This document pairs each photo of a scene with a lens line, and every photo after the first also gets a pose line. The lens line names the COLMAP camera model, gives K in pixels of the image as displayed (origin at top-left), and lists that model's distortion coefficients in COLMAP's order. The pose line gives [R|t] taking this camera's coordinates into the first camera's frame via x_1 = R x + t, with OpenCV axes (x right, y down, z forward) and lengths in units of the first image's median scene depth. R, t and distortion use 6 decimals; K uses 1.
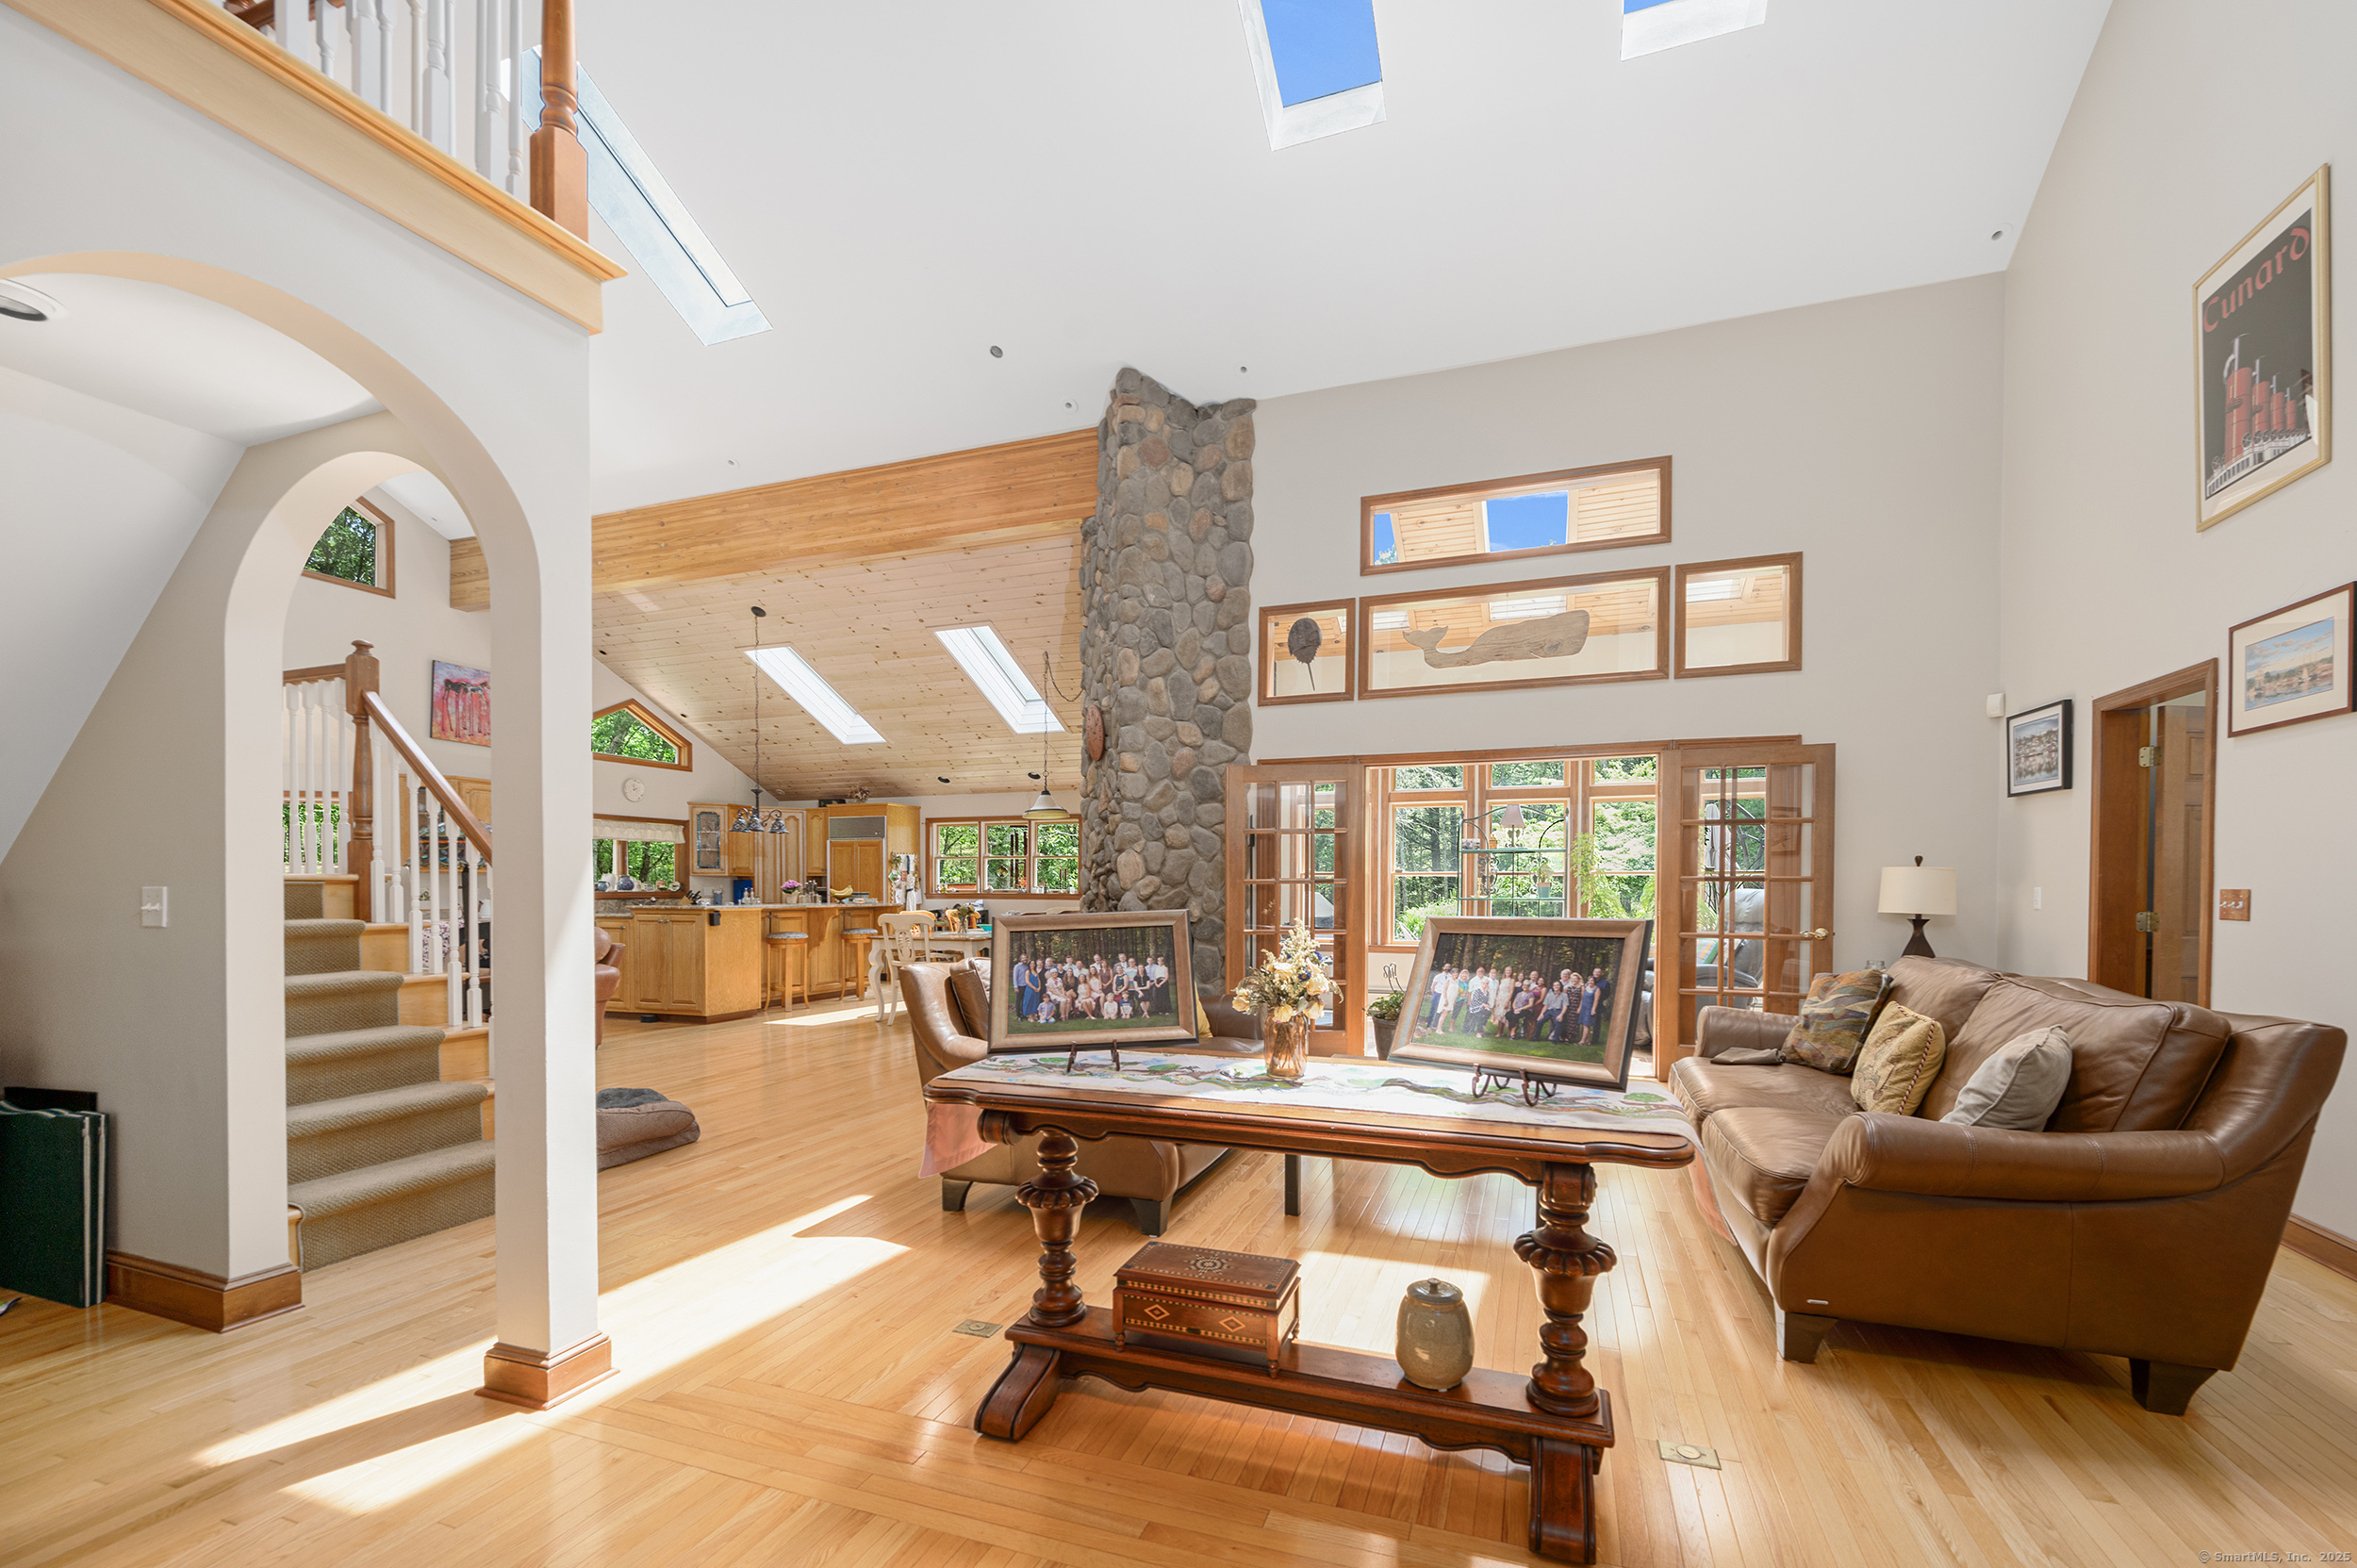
lens RADIAL K [[934.3, 0, 1200.9], [0, 934.3, 897.7], [0, 0, 1]] dist [0.001217, -0.000056]
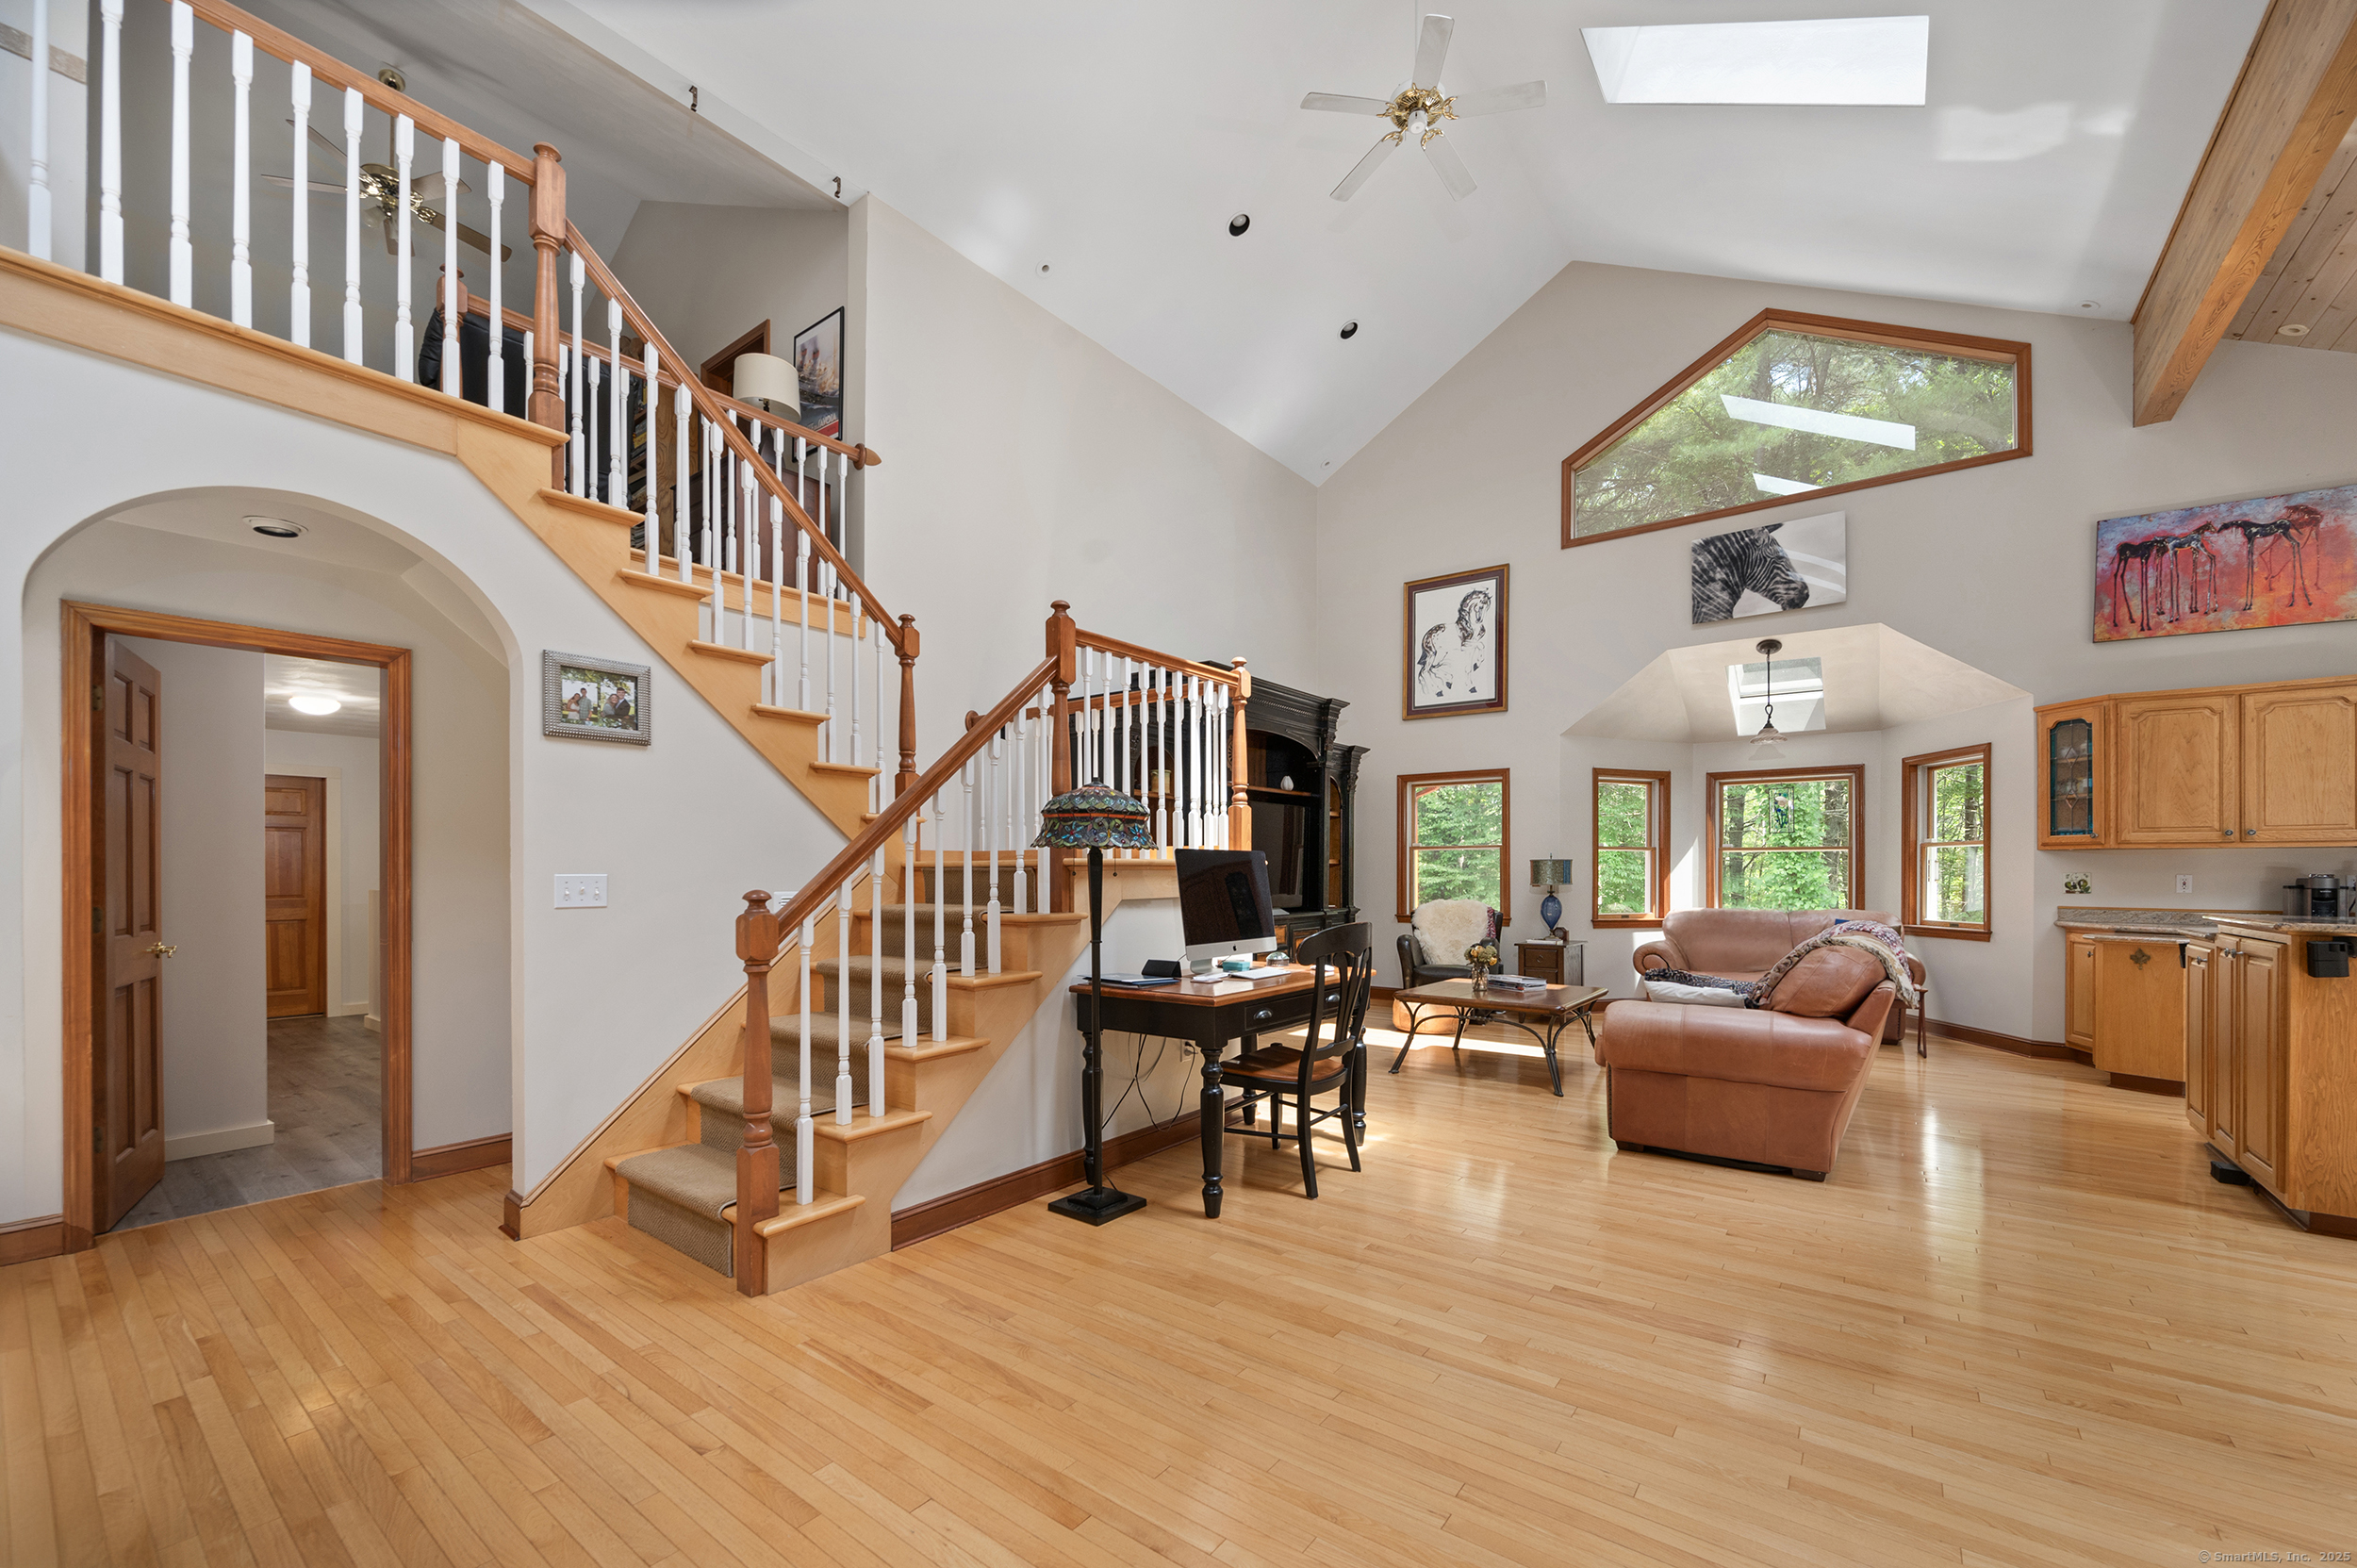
lens RADIAL K [[934.3, 0, 1236.0], [0, 934.3, 872.3], [0, 0, 1]] dist [0.001217, -0.000056]
pose [[-0.269134, 0.002200, -0.963100, -0.033576], [-0.013271, 0.999894, 0.005993, -0.006793], [0.963011, 0.014394, -0.269076, 0.546799]]
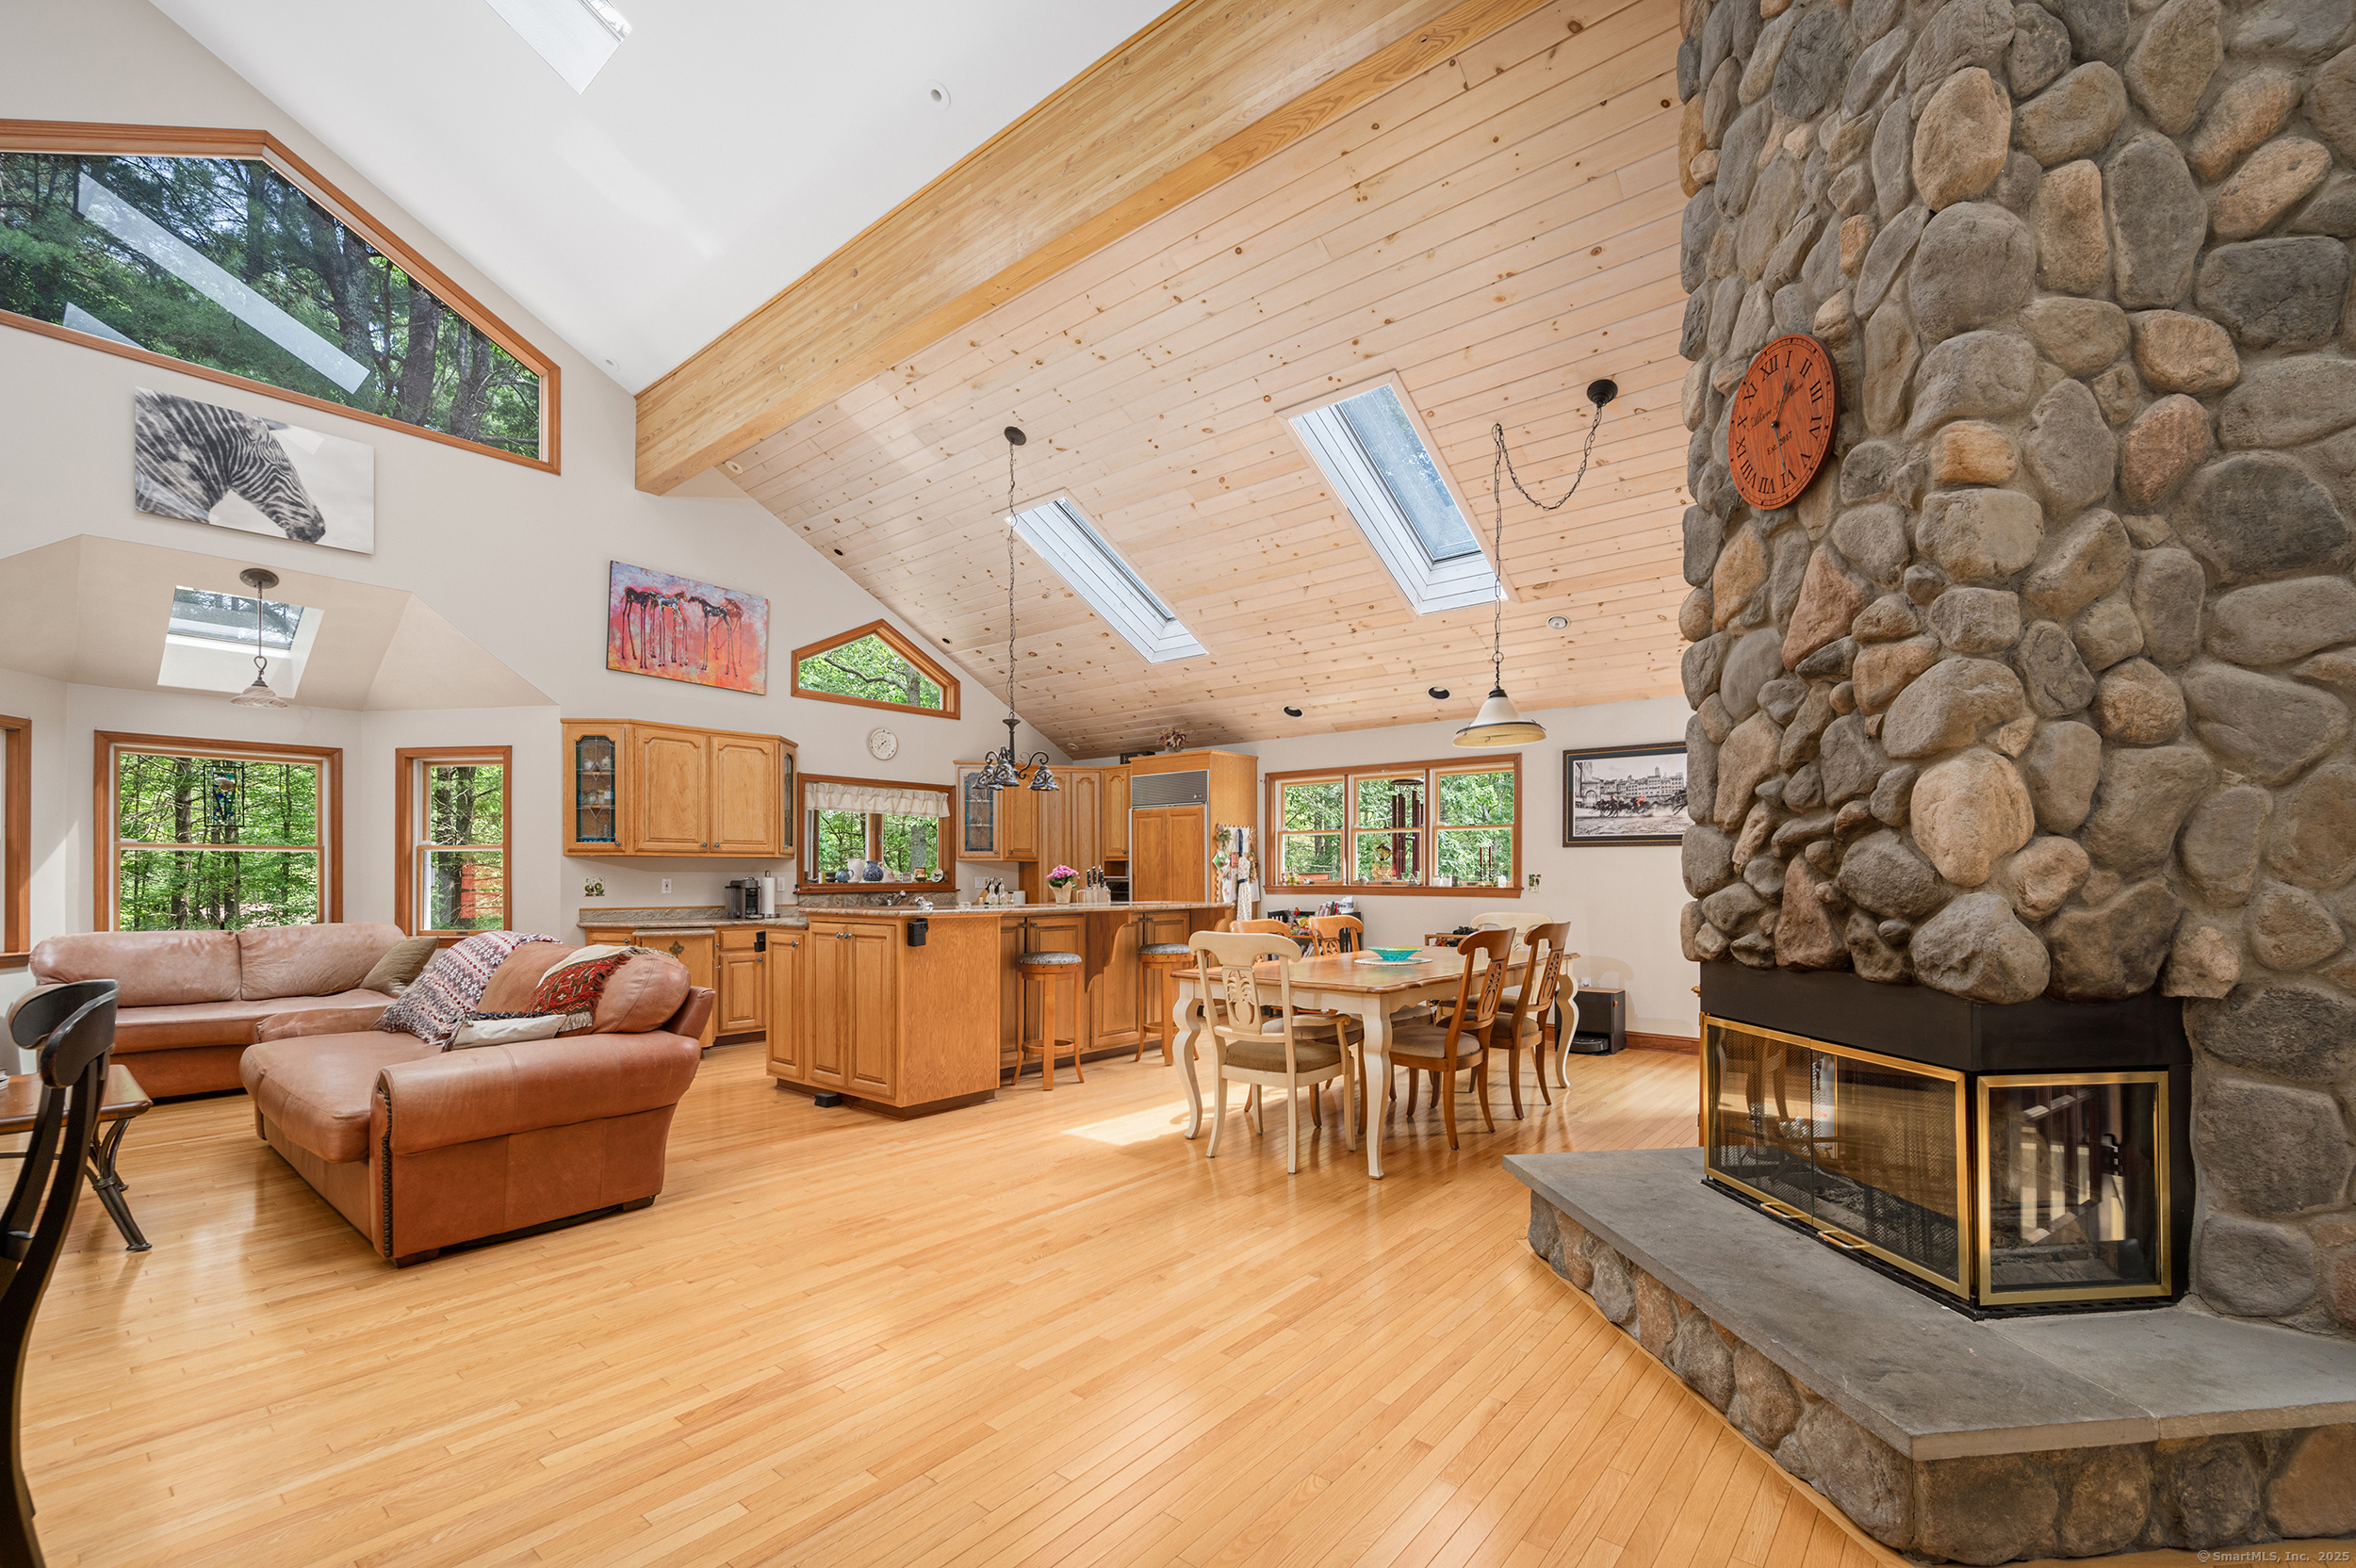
lens RADIAL K [[991.1, 0, 1194.7], [0, 991.1, 861.4], [0, 0, 1]] dist [0.000615, 0.000133]
pose [[0.941478, -0.005456, -0.337031, -0.130143], [-0.003237, 0.999677, -0.025226, -0.005024], [0.337060, 0.024841, 0.941156, 0.398849]]
